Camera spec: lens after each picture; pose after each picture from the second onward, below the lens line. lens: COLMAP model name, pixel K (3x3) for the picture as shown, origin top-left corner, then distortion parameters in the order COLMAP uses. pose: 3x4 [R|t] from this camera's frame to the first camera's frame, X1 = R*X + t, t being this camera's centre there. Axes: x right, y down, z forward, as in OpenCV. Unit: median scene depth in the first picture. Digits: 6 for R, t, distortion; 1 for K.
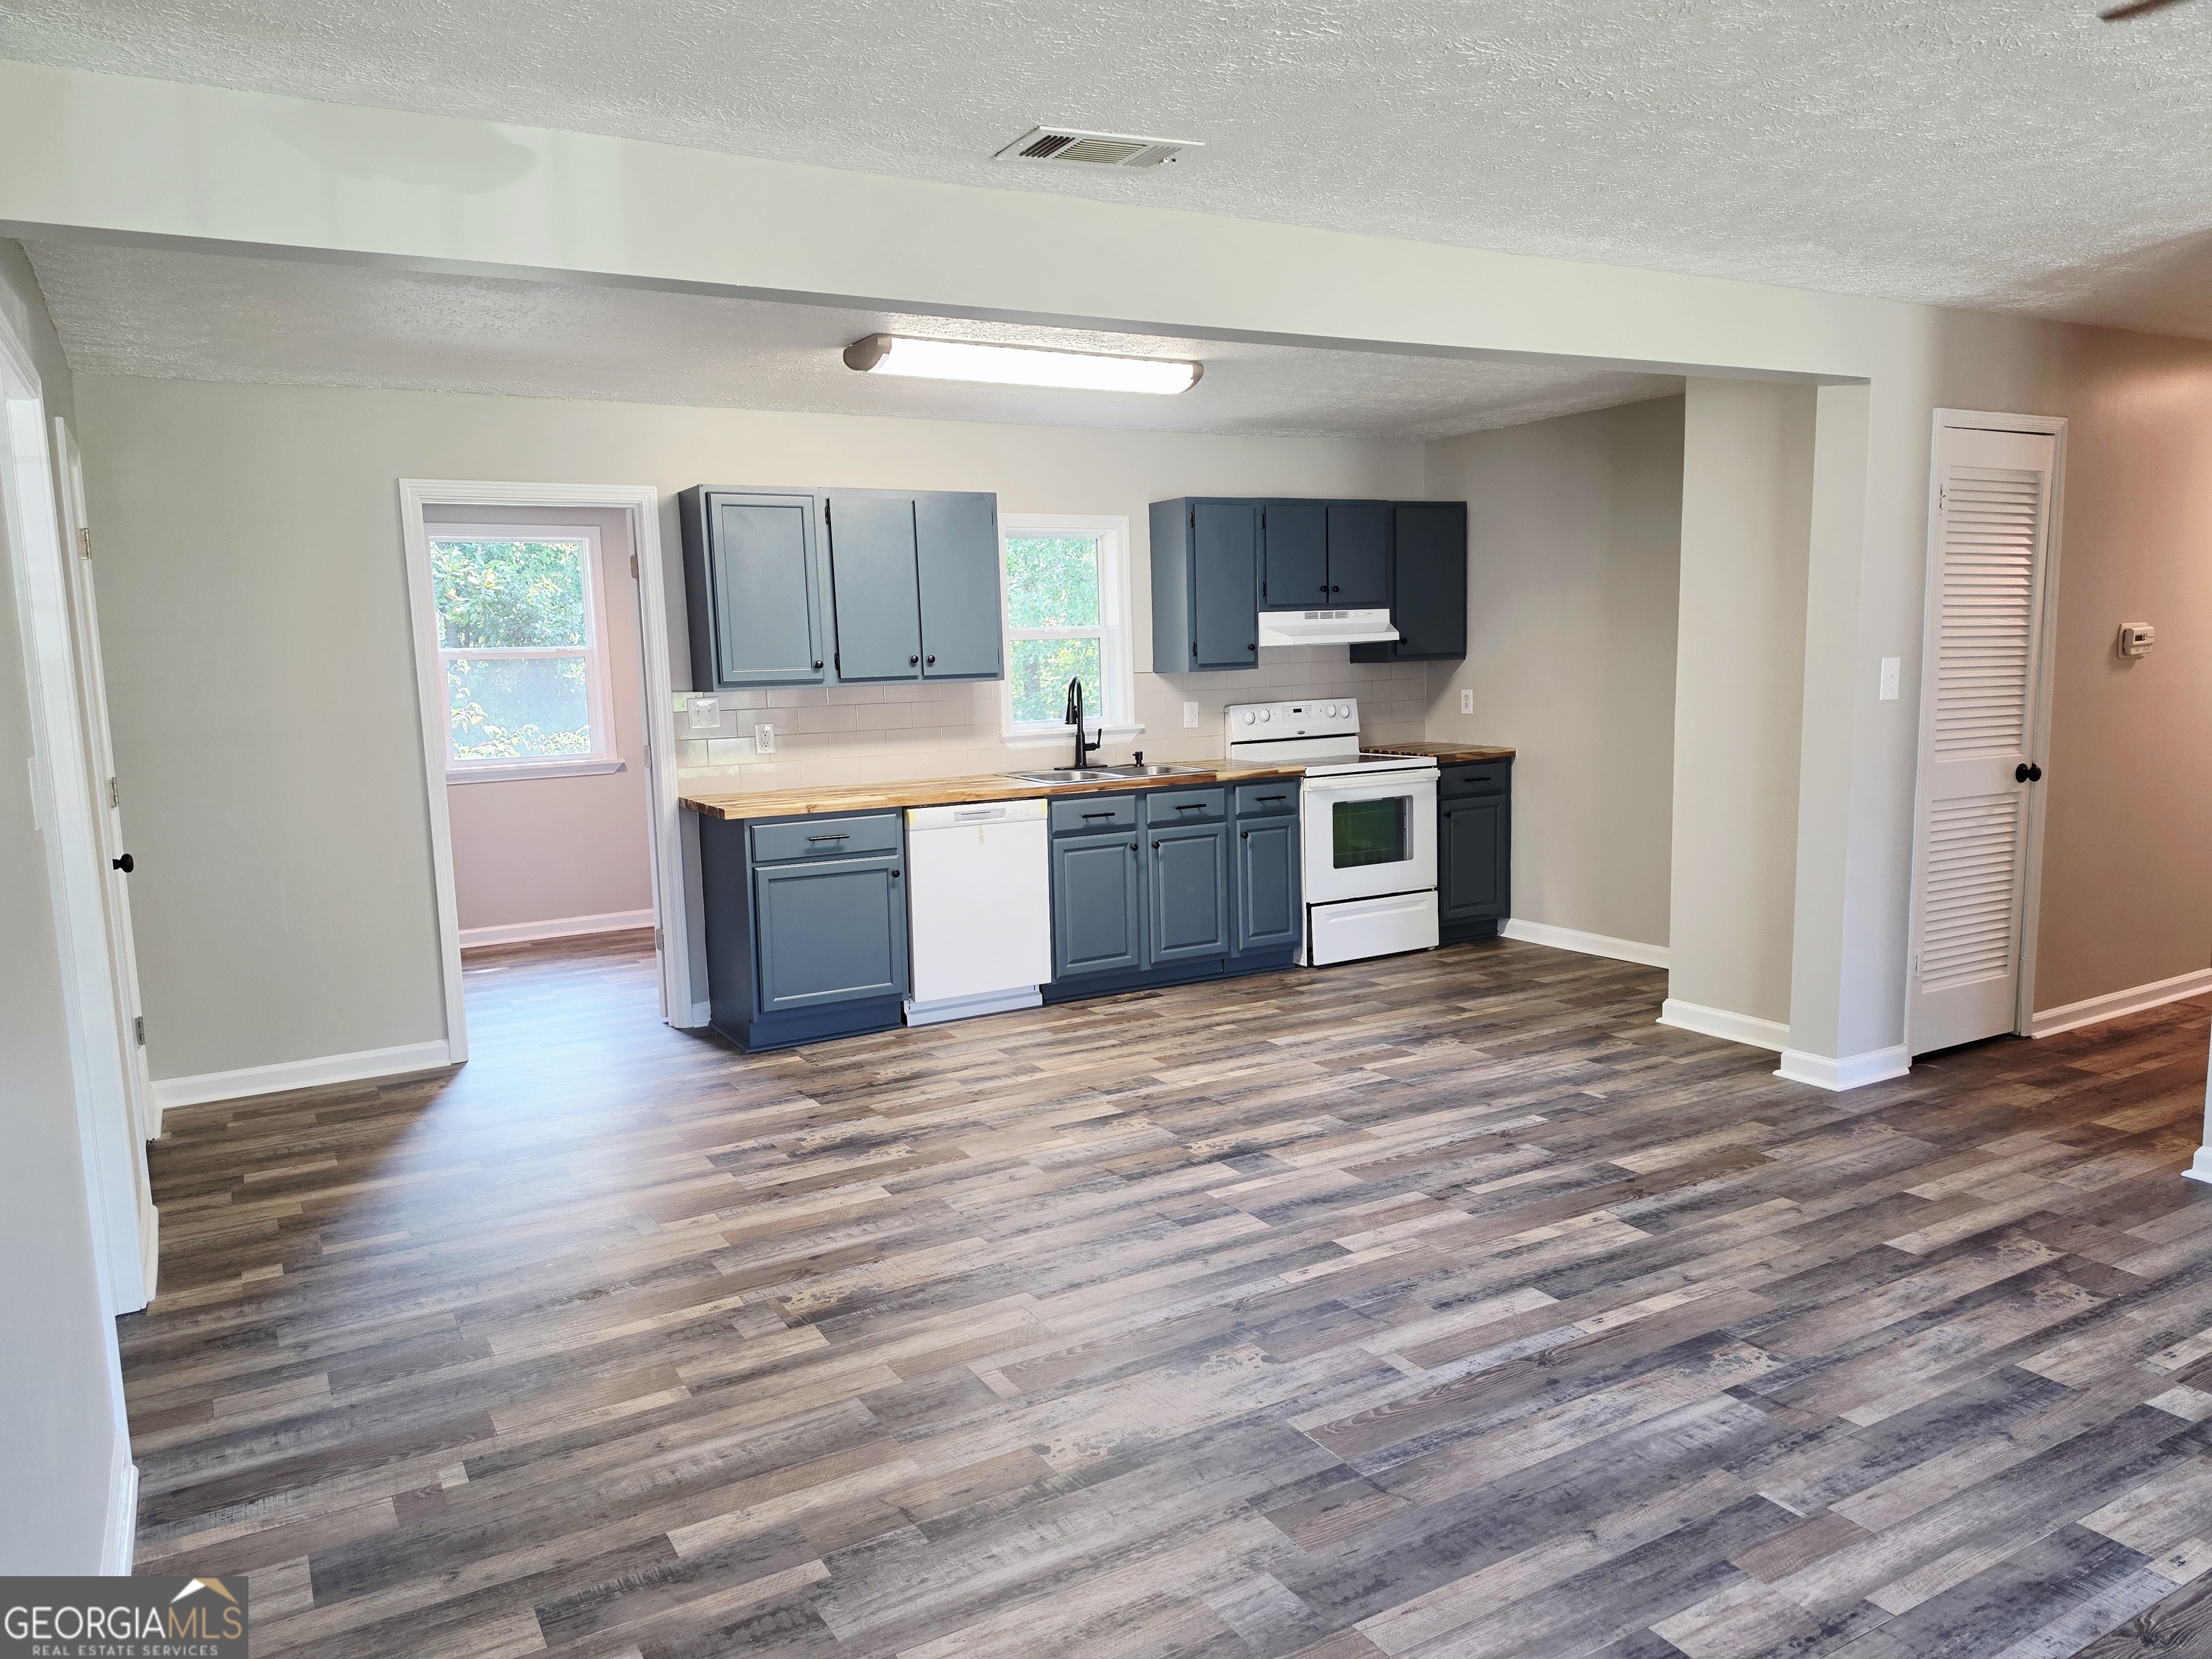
lens RADIAL K [[1523.9, 0, 1099.5], [0, 1523.9, 839.0], [0, 0, 1]] dist [0.102085, -0.148655]
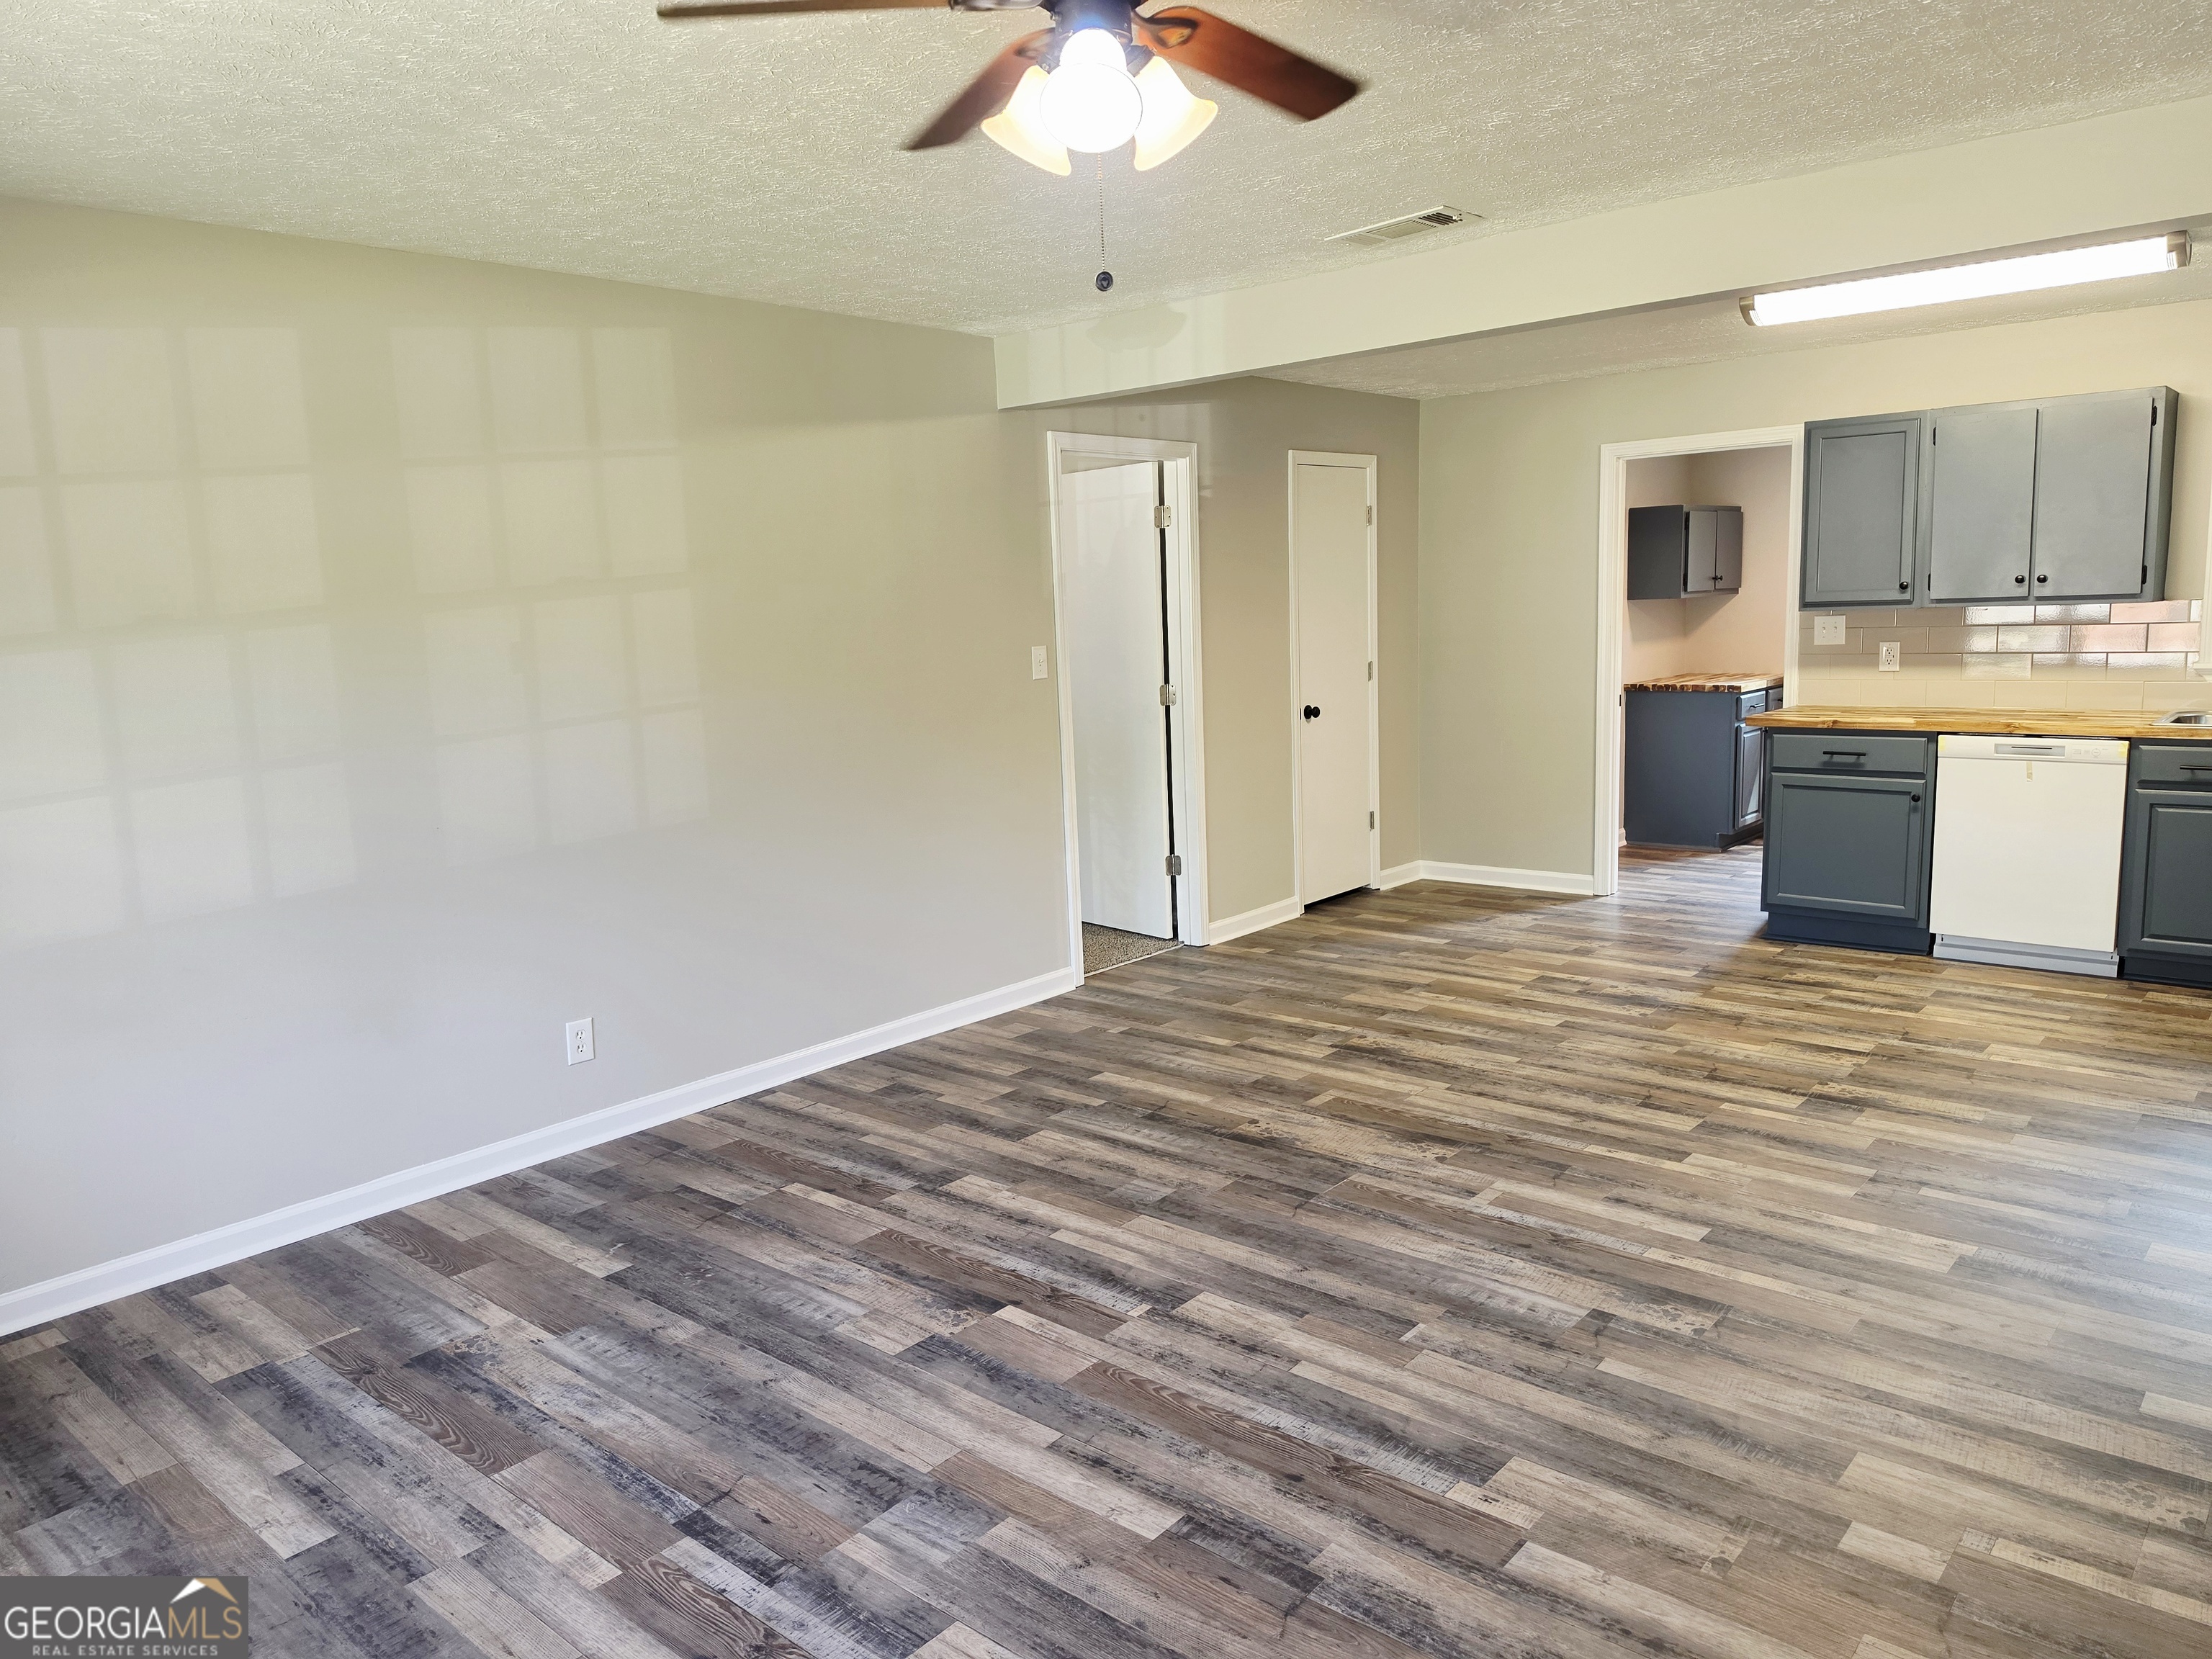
lens RADIAL K [[1523.9, 0, 1099.5], [0, 1523.9, 839.0], [0, 0, 1]] dist [0.102085, -0.148655]
pose [[0.329354, 0.161014, -0.930376, 0.655797], [-0.094674, 0.986018, 0.137129, -0.040445], [0.939448, 0.042919, 0.339993, 0.163301]]
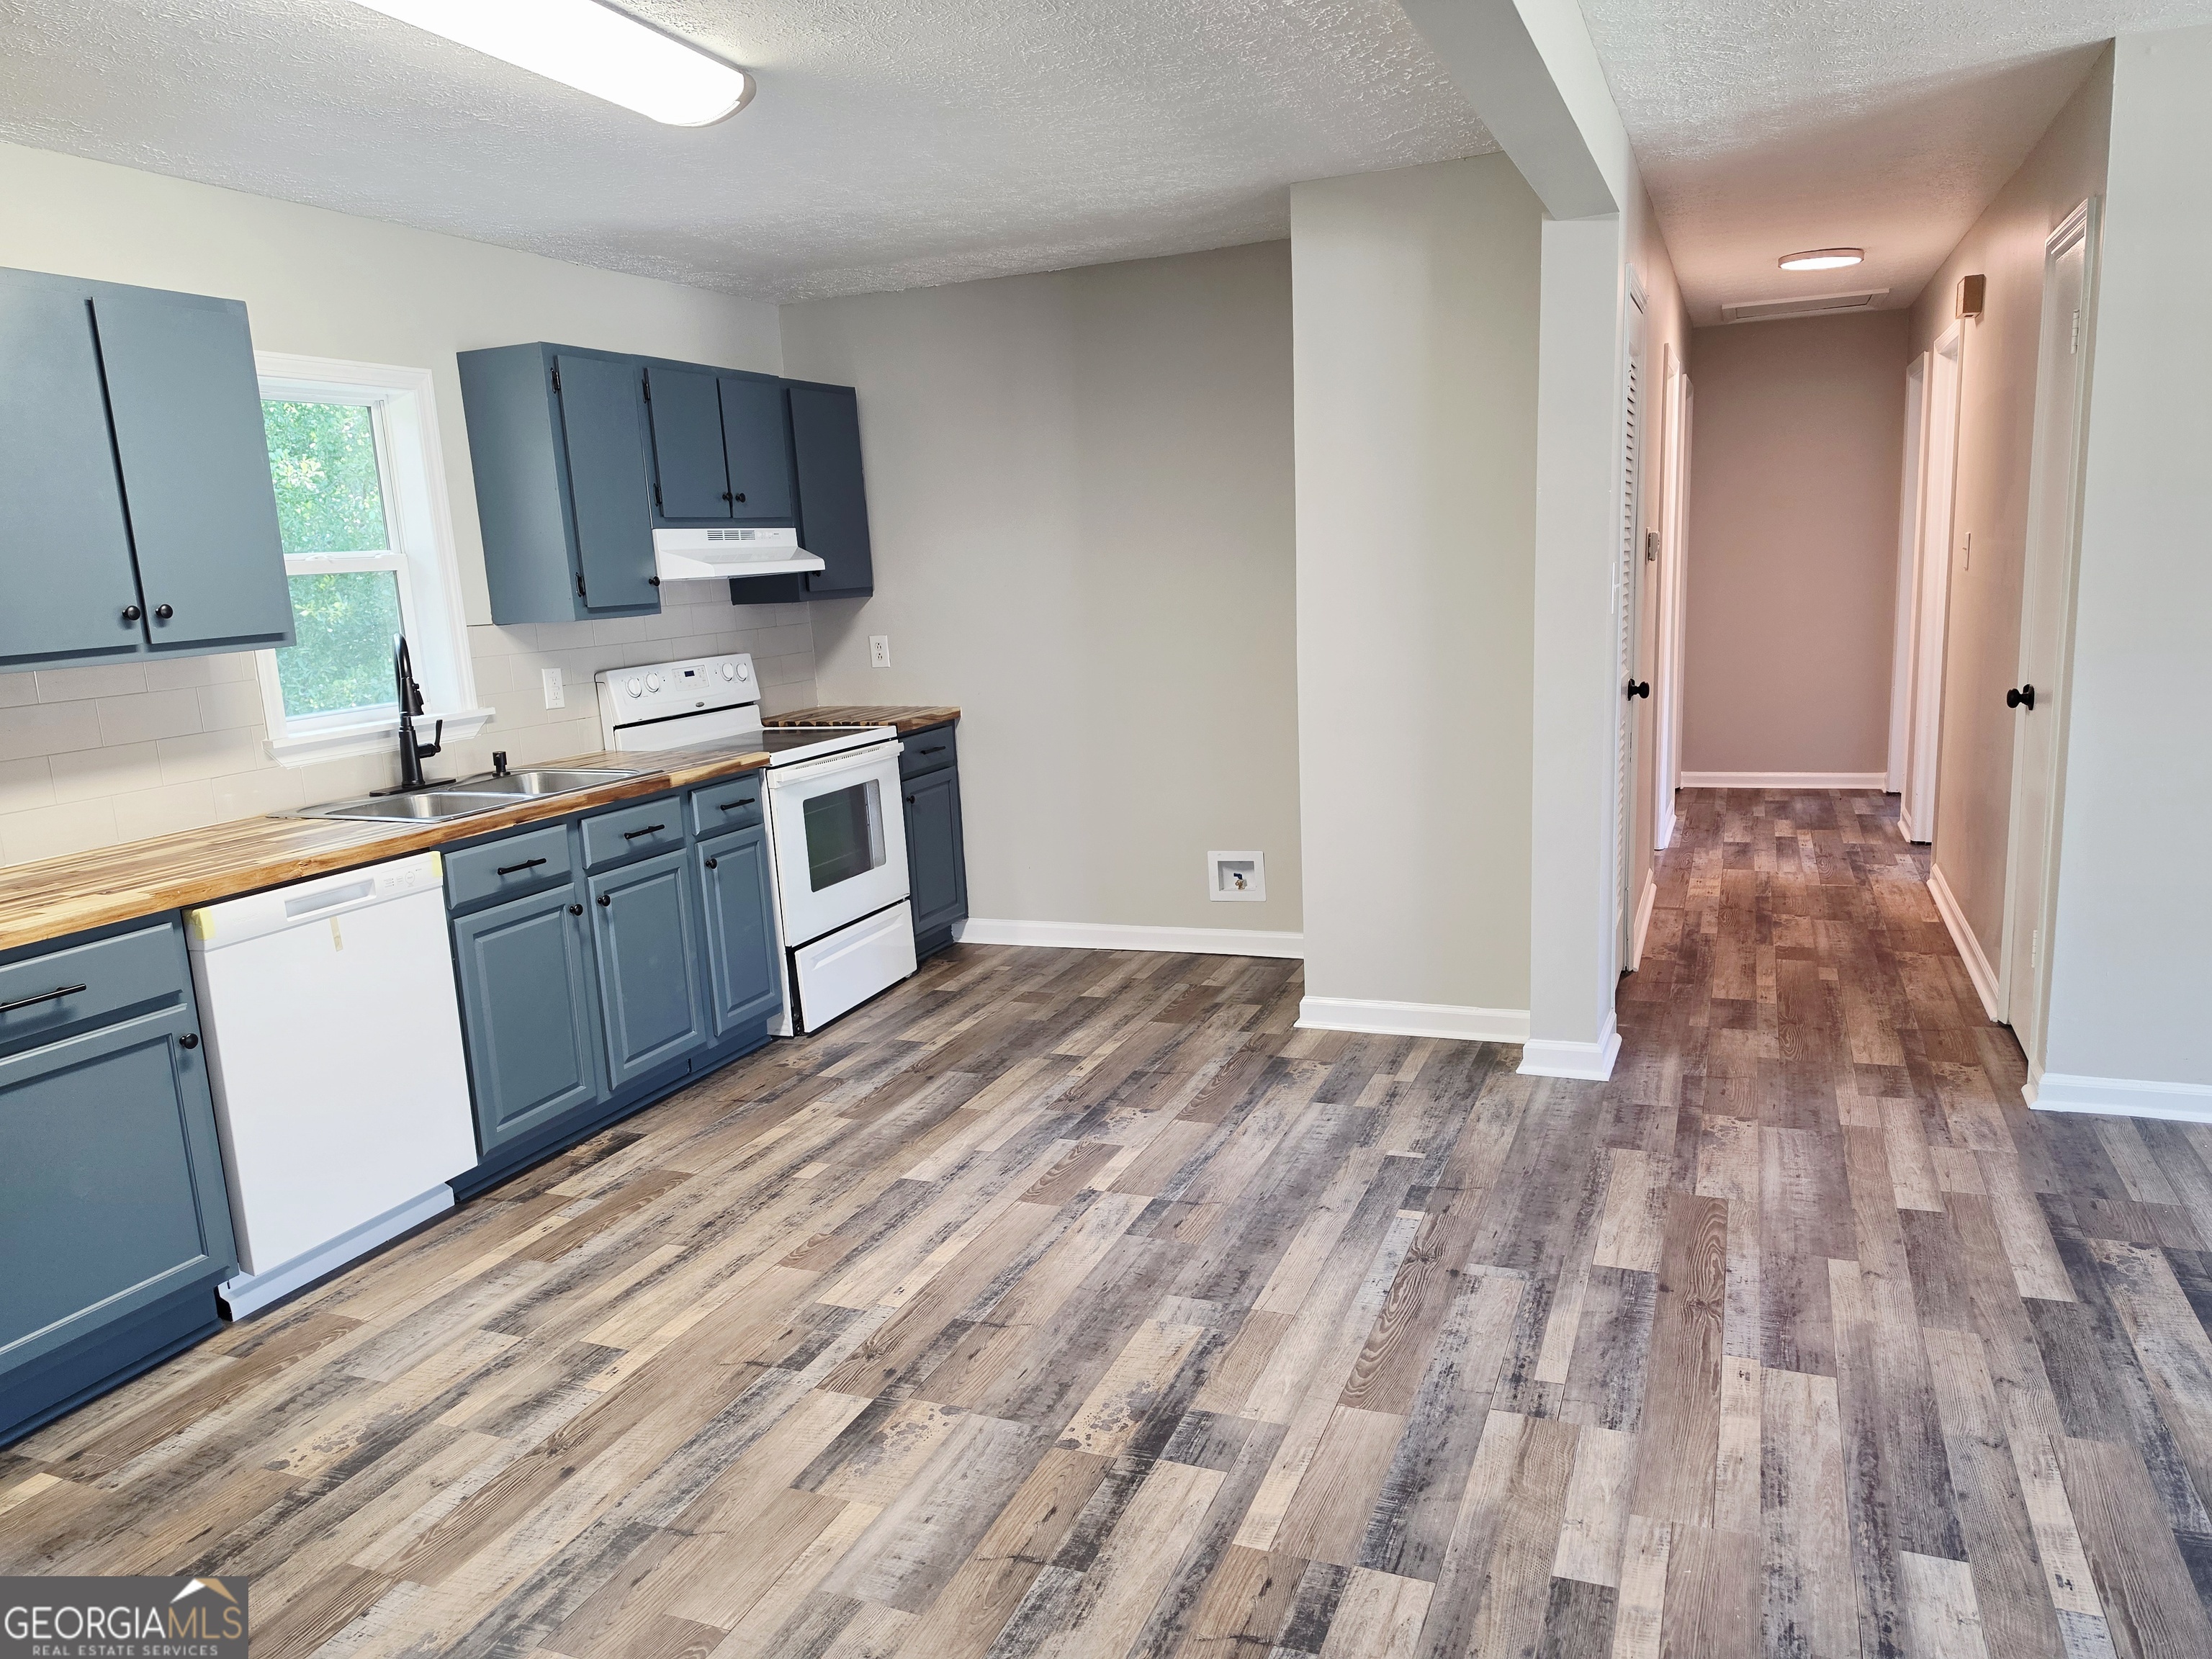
lens RADIAL K [[1523.9, 0, 1099.5], [0, 1523.9, 839.0], [0, 0, 1]] dist [0.102085, -0.148655]
pose [[0.792742, -0.125354, 0.596529, -0.197543], [0.107727, 0.992033, 0.065305, -0.045498], [-0.599963, 0.012492, 0.799931, 0.427944]]
